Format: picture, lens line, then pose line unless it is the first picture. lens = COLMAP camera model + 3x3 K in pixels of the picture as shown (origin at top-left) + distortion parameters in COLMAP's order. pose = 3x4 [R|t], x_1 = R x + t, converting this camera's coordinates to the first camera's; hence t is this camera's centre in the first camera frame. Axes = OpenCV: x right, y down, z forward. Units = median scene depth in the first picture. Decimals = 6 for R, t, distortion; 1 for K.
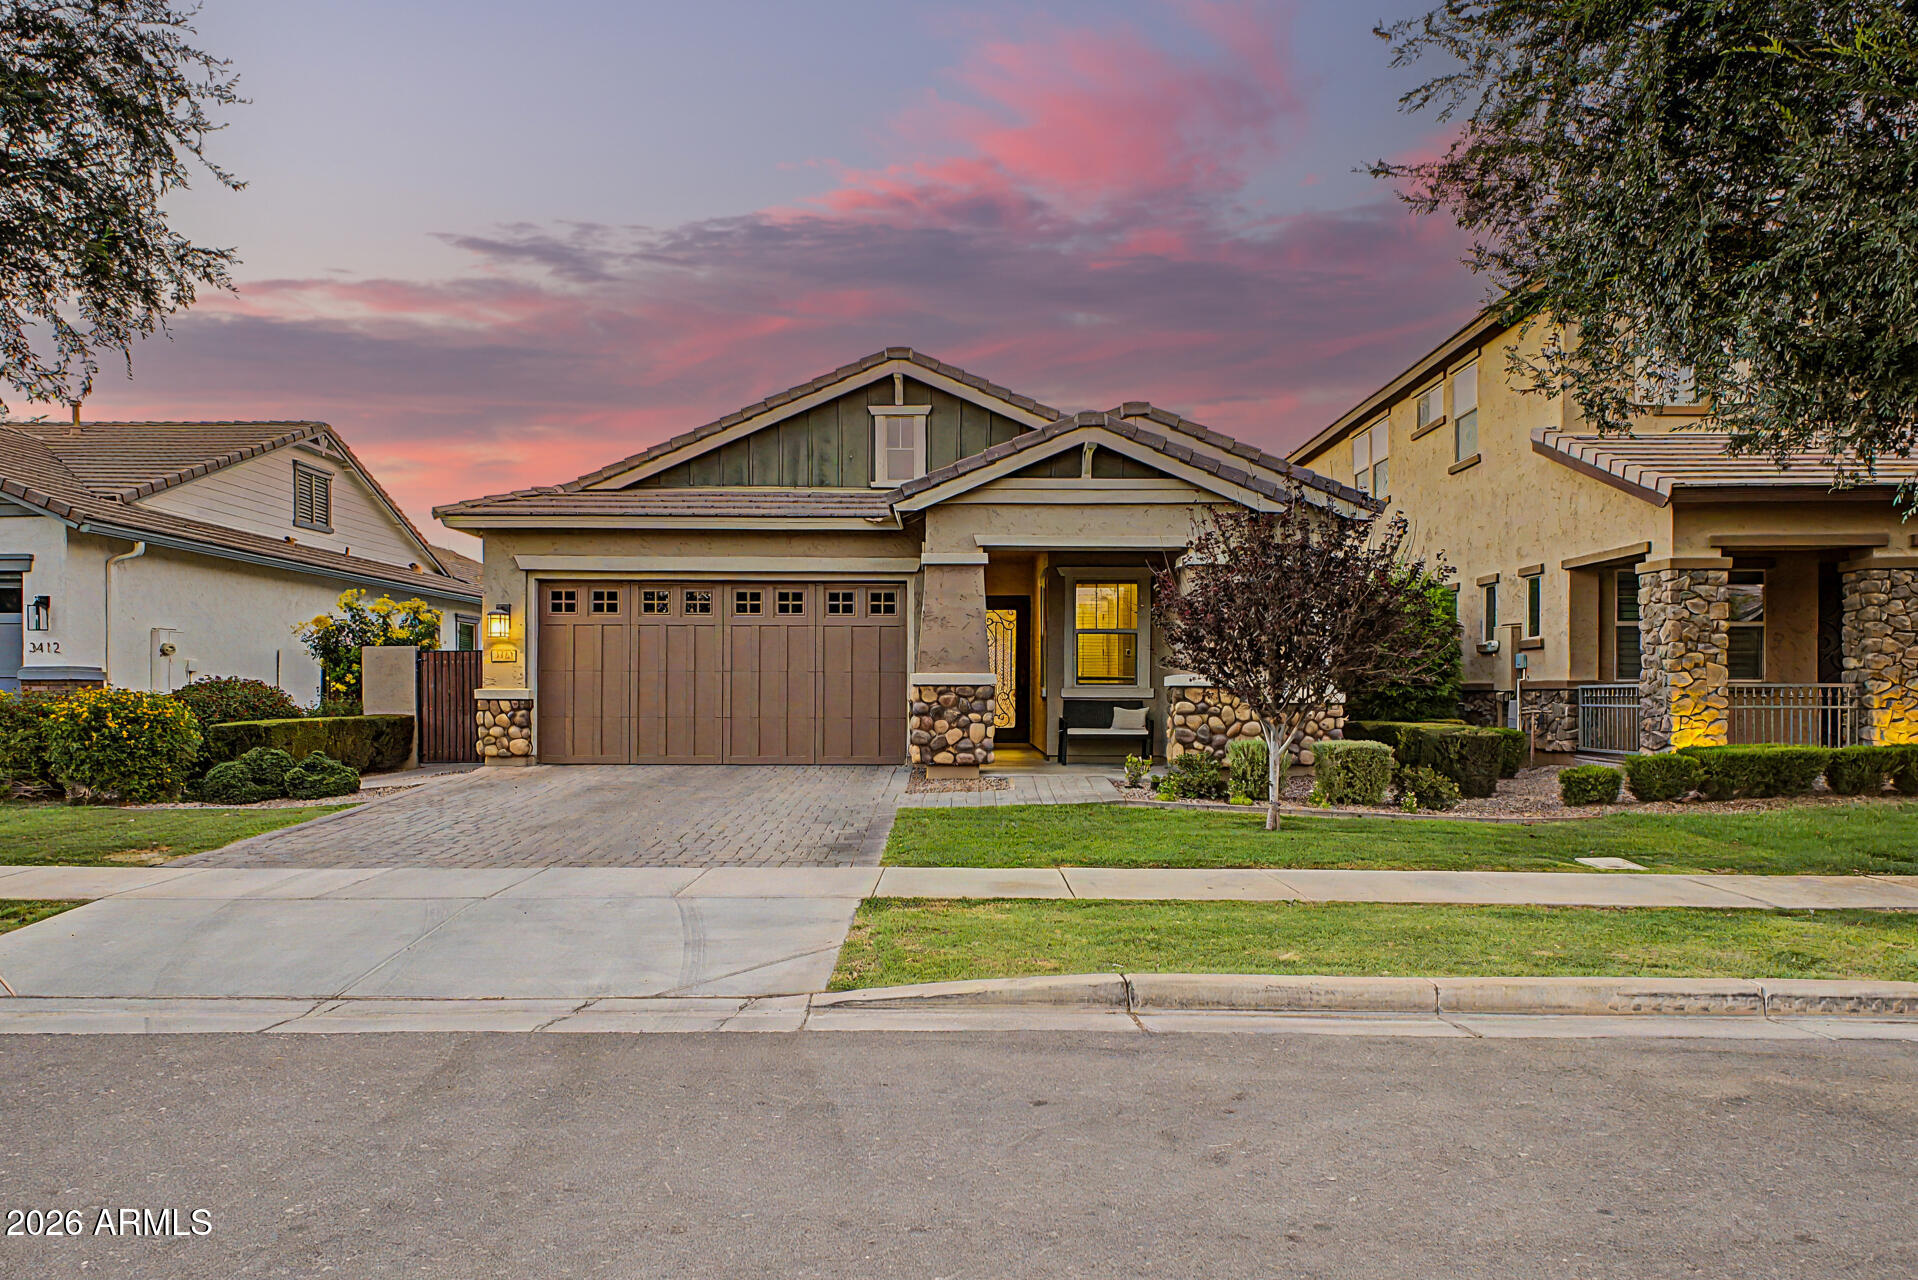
lens RADIAL K [[1149.7, 0, 934.9], [0, 1149.7, 712.6], [0, 0, 1]] dist [0.020168, -0.002054]
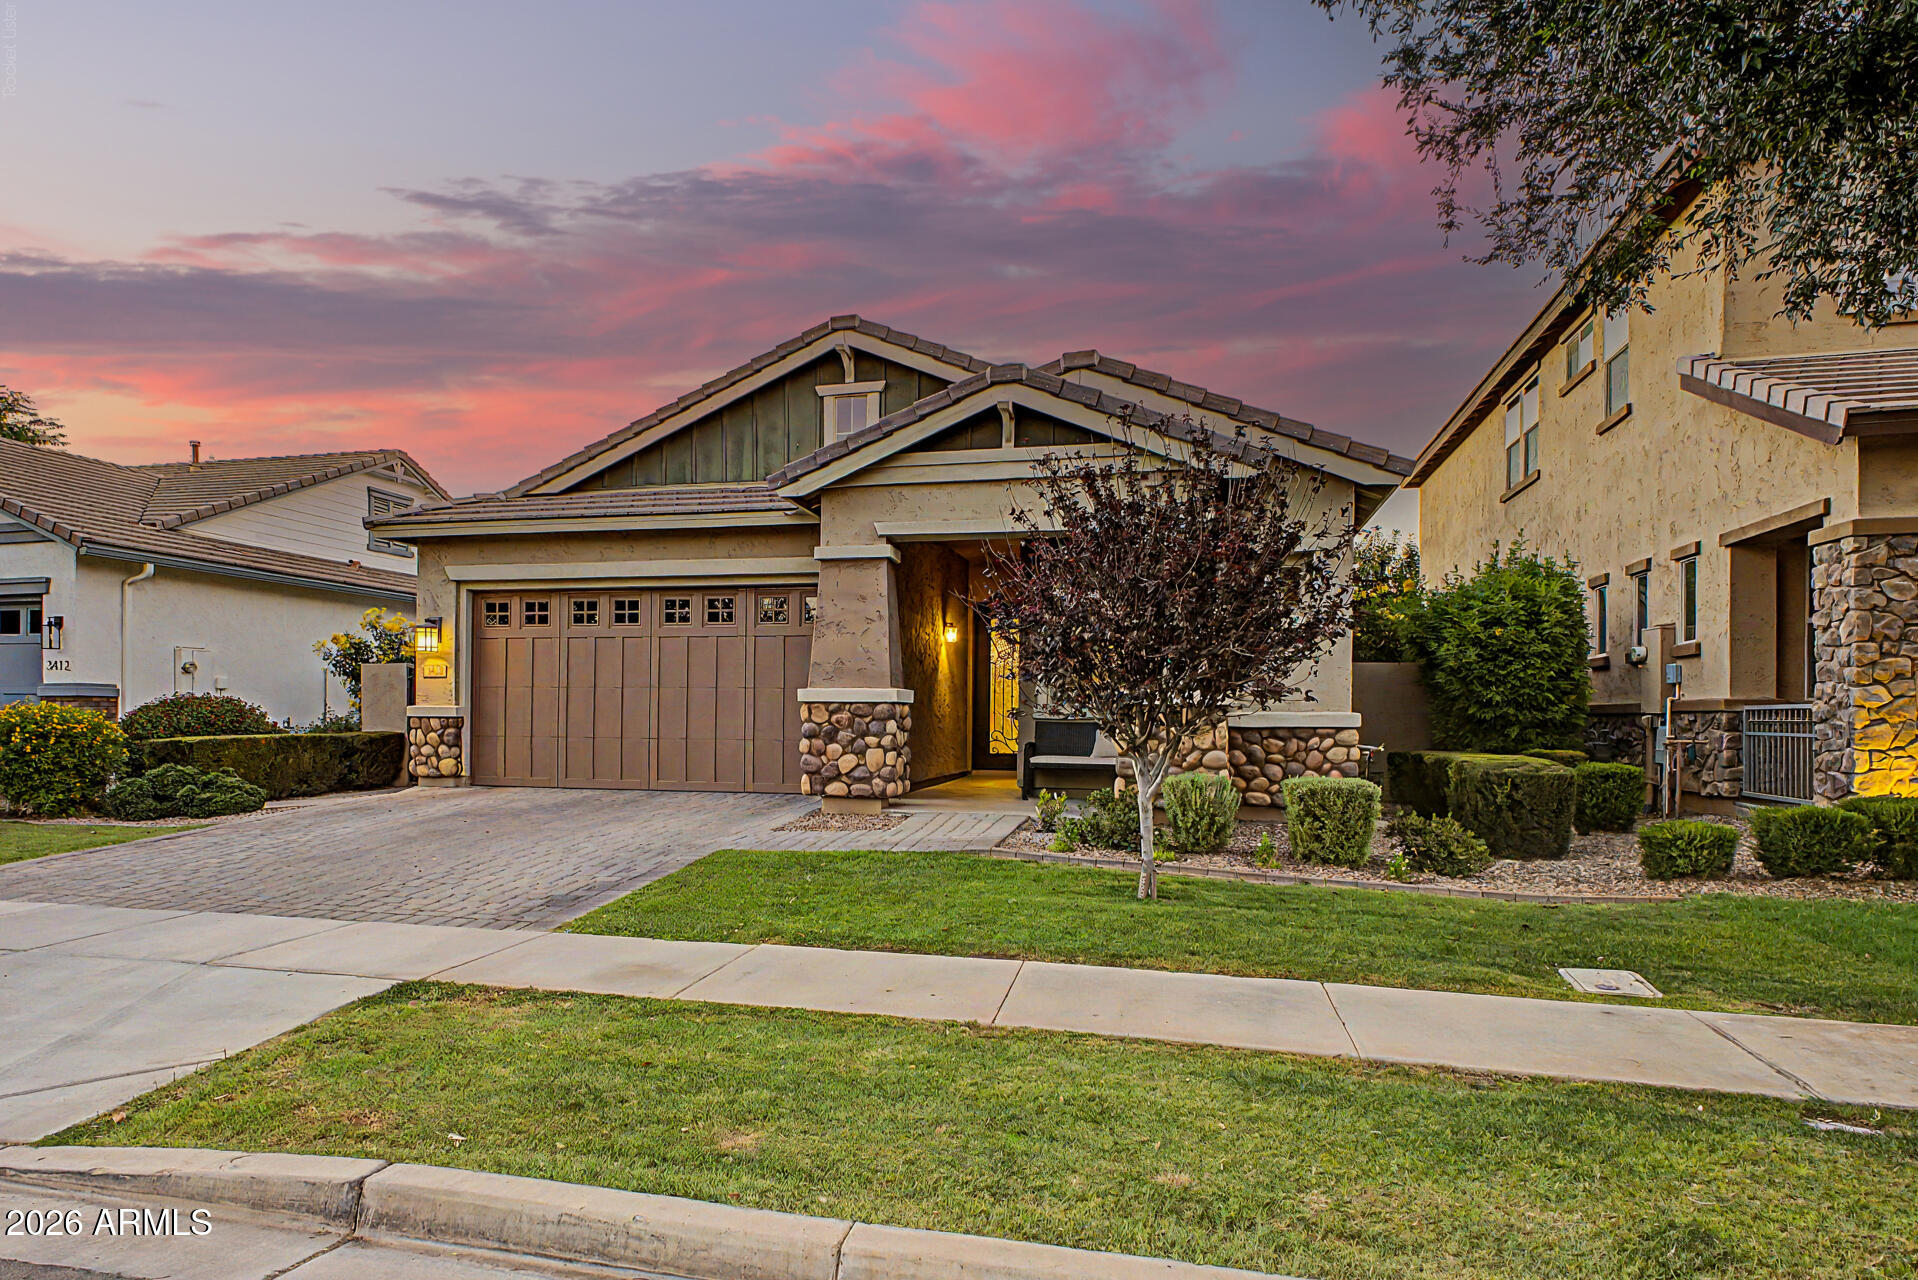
lens RADIAL K [[1135.9, 0, 879.0], [0, 1135.9, 725.9], [0, 0, 1]] dist [0.013813, -0.001625]
pose [[0.969485, 0.007369, -0.245039, 0.215187], [-0.009157, 0.999939, -0.006159, -0.001744], [0.244978, 0.008215, 0.969494, 0.179849]]
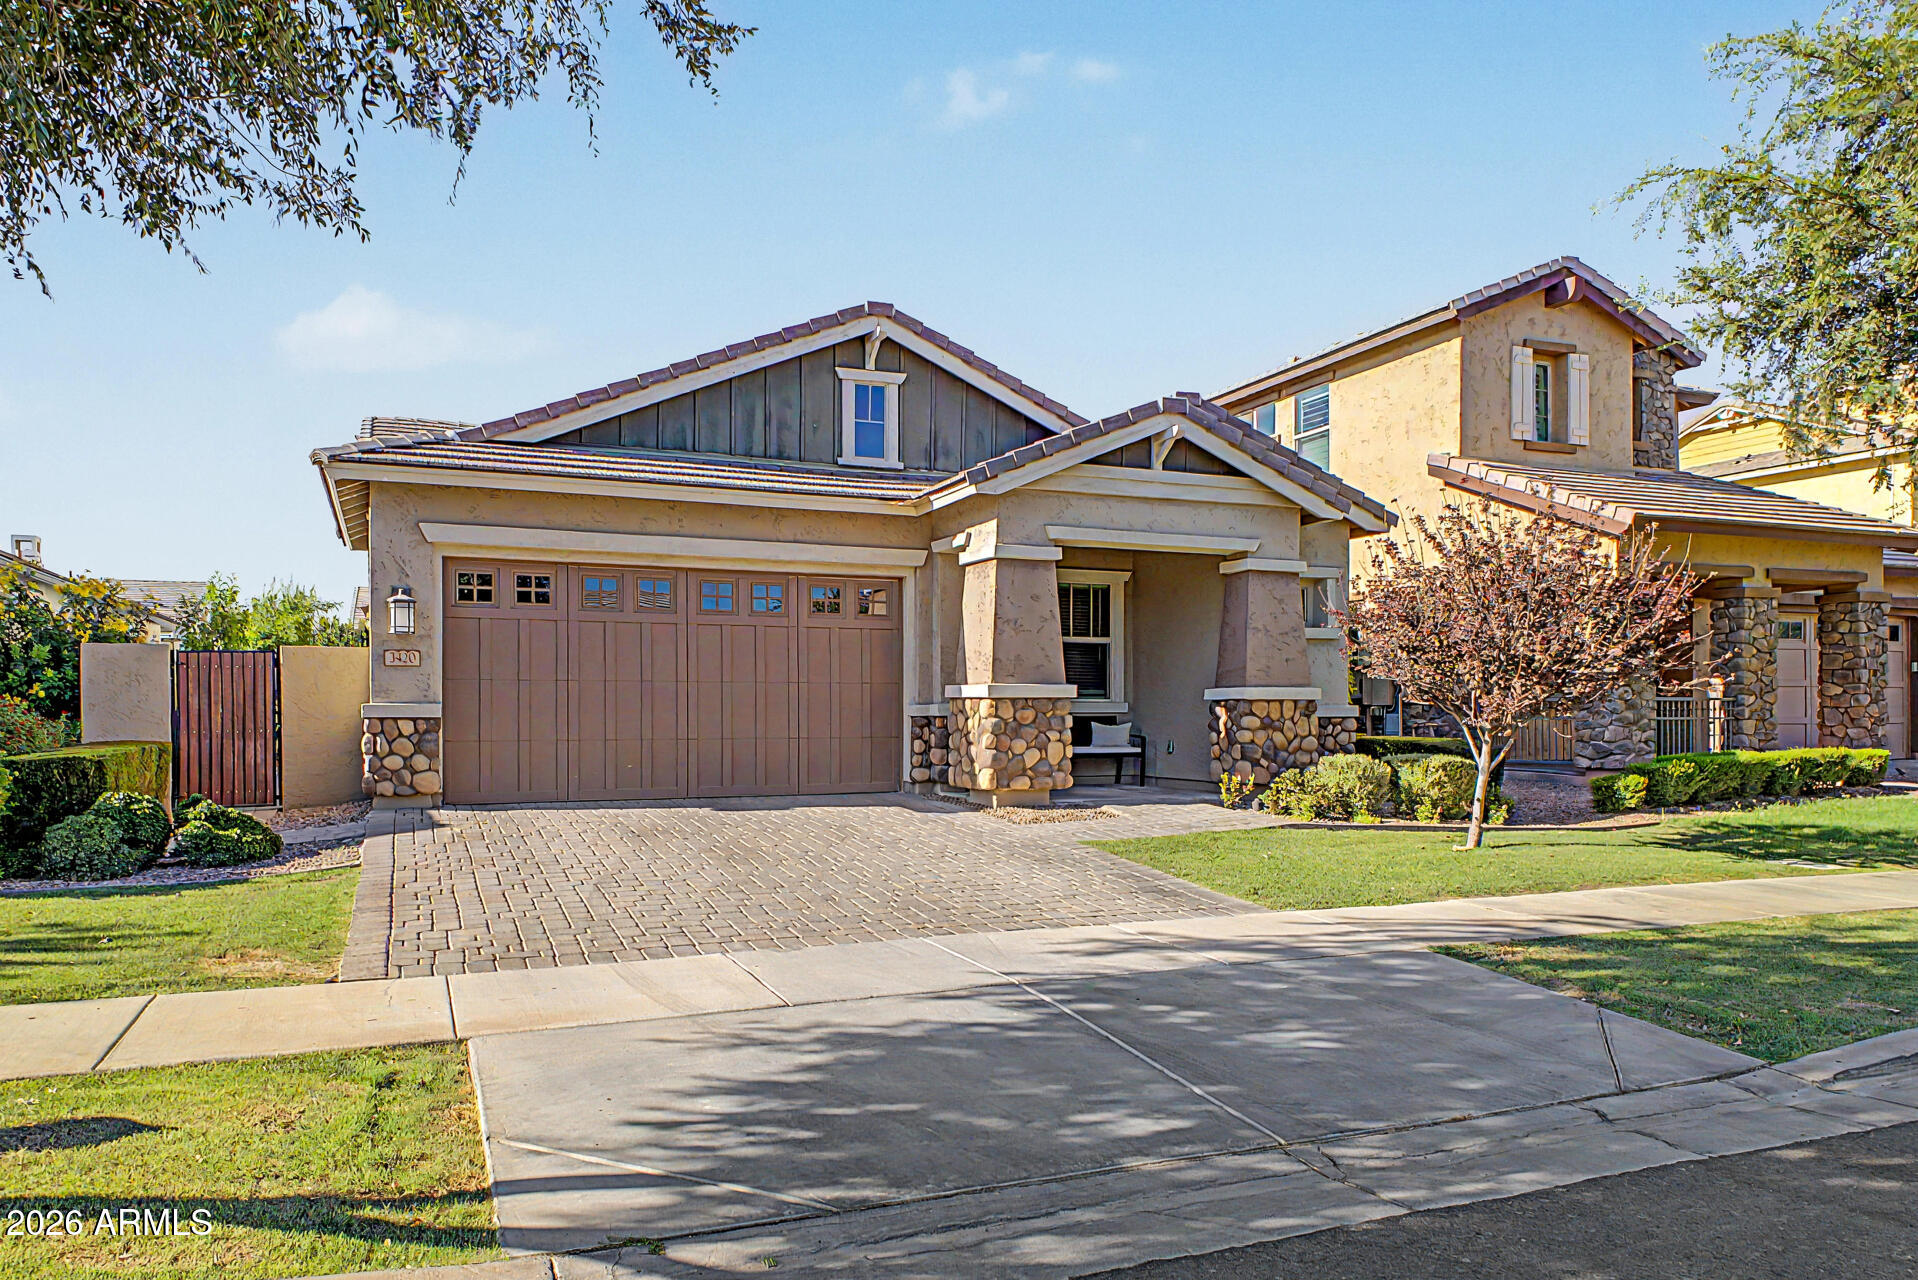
lens RADIAL K [[1240.9, 0, 871.3], [0, 1240.9, 732.6], [0, 0, 1]] dist [0.008183, 0.000466]
pose [[0.927257, -0.009670, 0.374300, -0.397713], [0.009752, 0.999951, 0.001675, -0.000830], [-0.374298, 0.002097, 0.927306, 0.157763]]
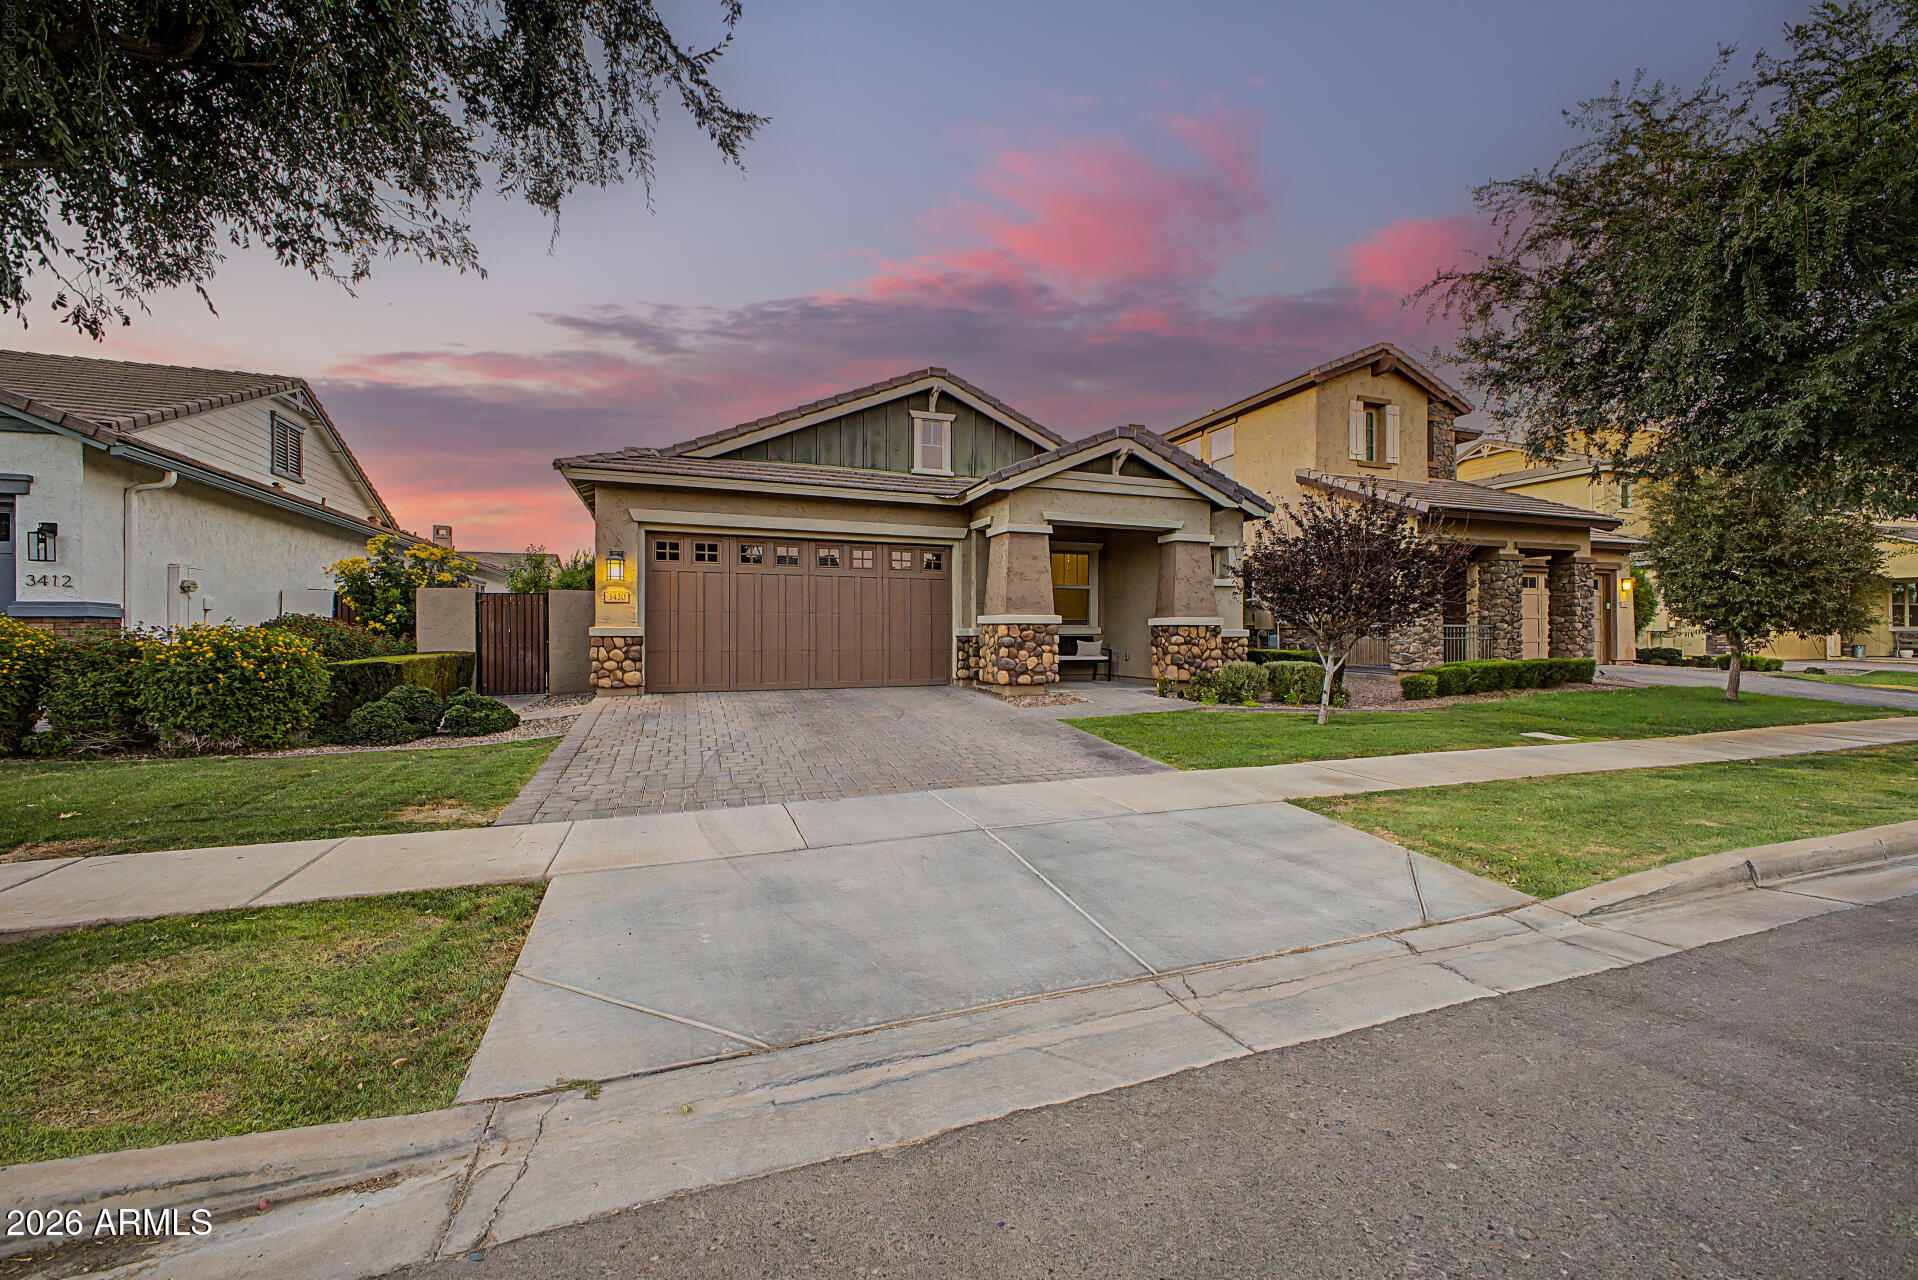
lens RADIAL K [[745.7, 0, 959.0], [0, 745.7, 640.0], [0, 0, 1]] dist [0.008202, 0.000116]
pose [[0.930710, -0.005107, 0.365721, -0.333822], [0.008110, 0.999945, -0.006677, -0.000534], [-0.365667, 0.009180, 0.930701, 0.207880]]
